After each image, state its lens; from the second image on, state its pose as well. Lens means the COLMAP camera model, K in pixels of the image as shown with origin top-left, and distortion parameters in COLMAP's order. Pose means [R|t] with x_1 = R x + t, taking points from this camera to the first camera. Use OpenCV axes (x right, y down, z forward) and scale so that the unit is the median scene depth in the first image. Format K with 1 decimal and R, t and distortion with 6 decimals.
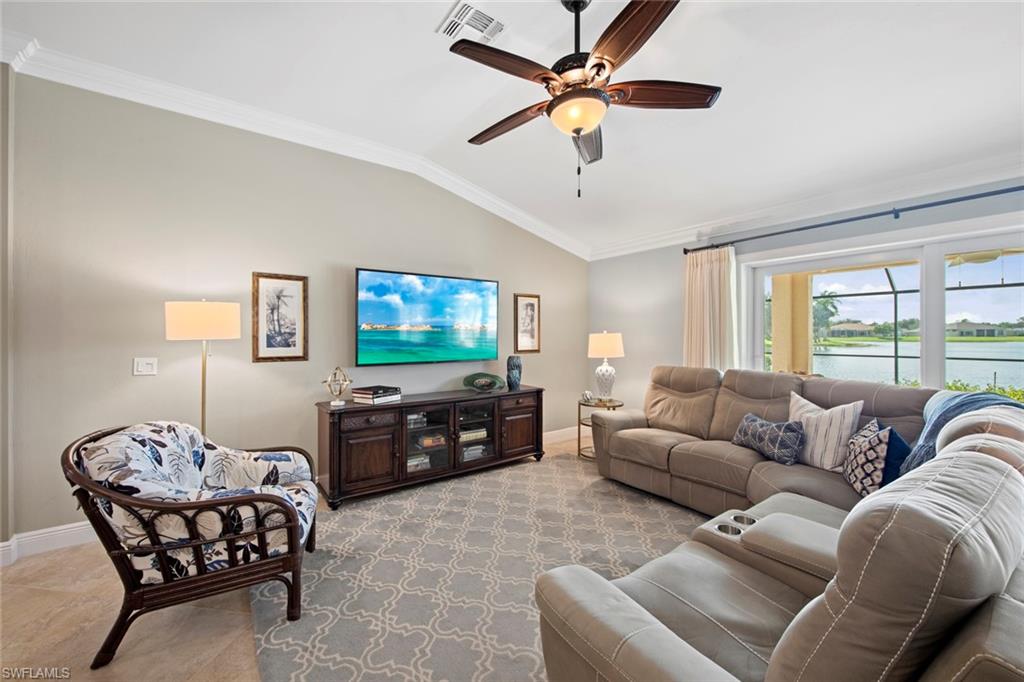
lens RADIAL K [[393.1, 0, 509.1], [0, 393.1, 335.2], [0, 0, 1]] dist [-0.004245, -0.000338]
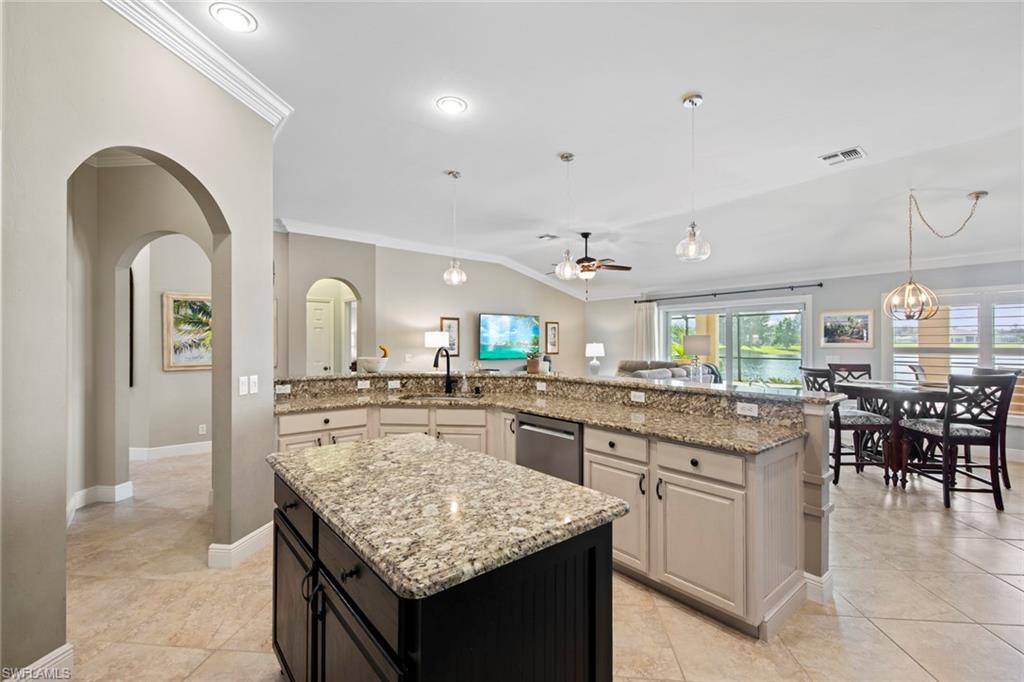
lens RADIAL K [[451.2, 0, 501.9], [0, 451.2, 337.0], [0, 0, 1]] dist [0.009365, -0.000050]
pose [[0.999150, 0.001844, 0.041171, -0.325887], [-0.001469, 0.999957, -0.009142, -0.018934], [-0.041186, 0.009073, 0.999110, -1.291050]]
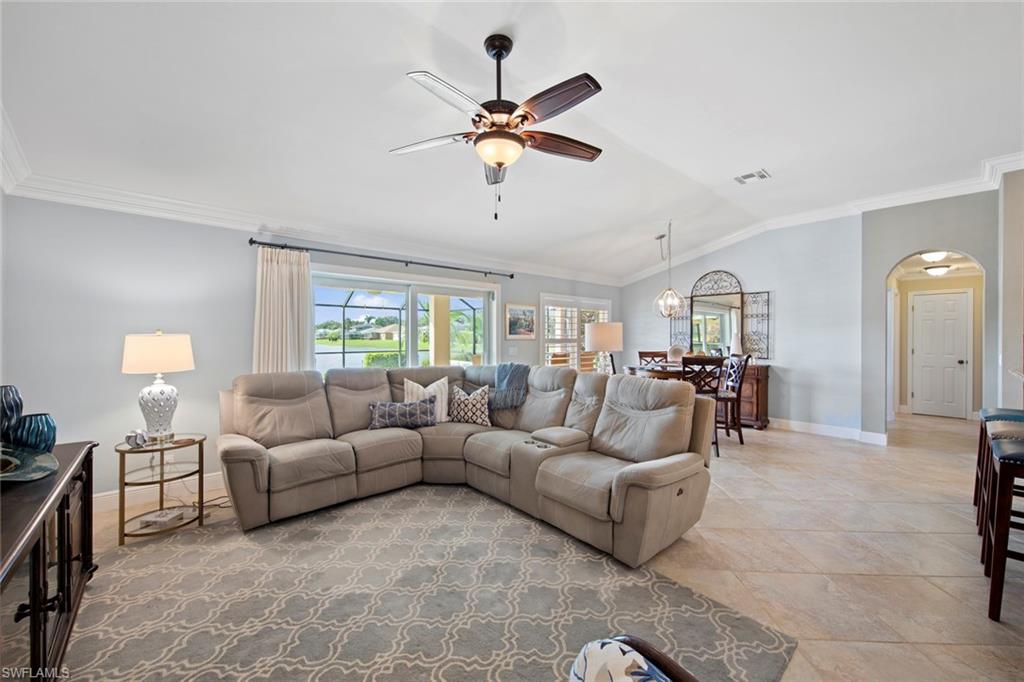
lens RADIAL K [[393.1, 0, 515.2], [0, 393.1, 339.0], [0, 0, 1]] dist [-0.004245, -0.000338]
pose [[-0.115812, -0.001392, 0.993270, -0.516732], [-0.000258, 0.999999, 0.001372, 0.000933], [-0.993271, -0.000097, -0.115812, 0.553244]]
